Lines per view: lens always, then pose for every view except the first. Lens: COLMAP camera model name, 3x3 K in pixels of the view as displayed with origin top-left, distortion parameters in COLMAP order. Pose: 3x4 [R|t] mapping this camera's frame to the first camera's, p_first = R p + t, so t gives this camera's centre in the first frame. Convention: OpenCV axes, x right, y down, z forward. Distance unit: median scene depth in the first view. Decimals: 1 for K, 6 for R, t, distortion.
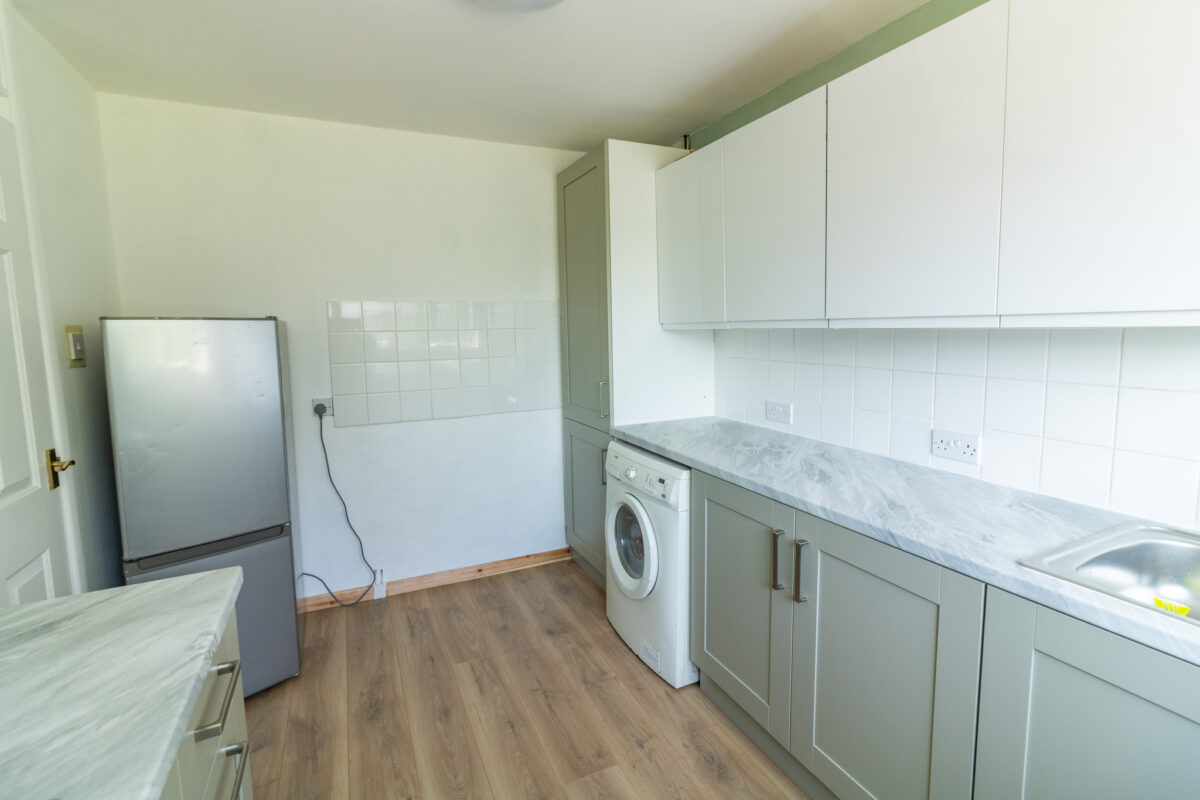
lens RADIAL K [[559.3, 0, 603.1], [0, 559.3, 399.8], [0, 0, 1]] dist [0.005341, -0.000003]
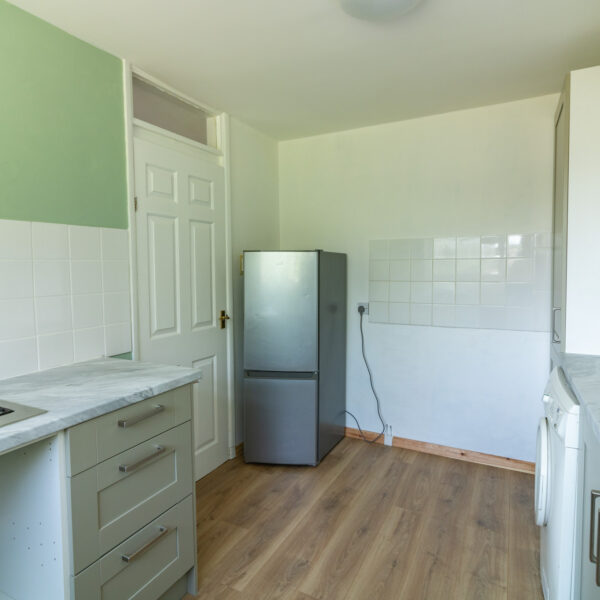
lens RADIAL K [[417.5, 0, 298.5], [0, 417.5, 300.7], [0, 0, 1]] dist [0.000802, -0.001403]
pose [[0.596161, 0.076349, -0.799226, 0.341733], [-0.110473, 0.993800, 0.012532, -0.002569], [0.795228, 0.080822, 0.600900, 0.168905]]
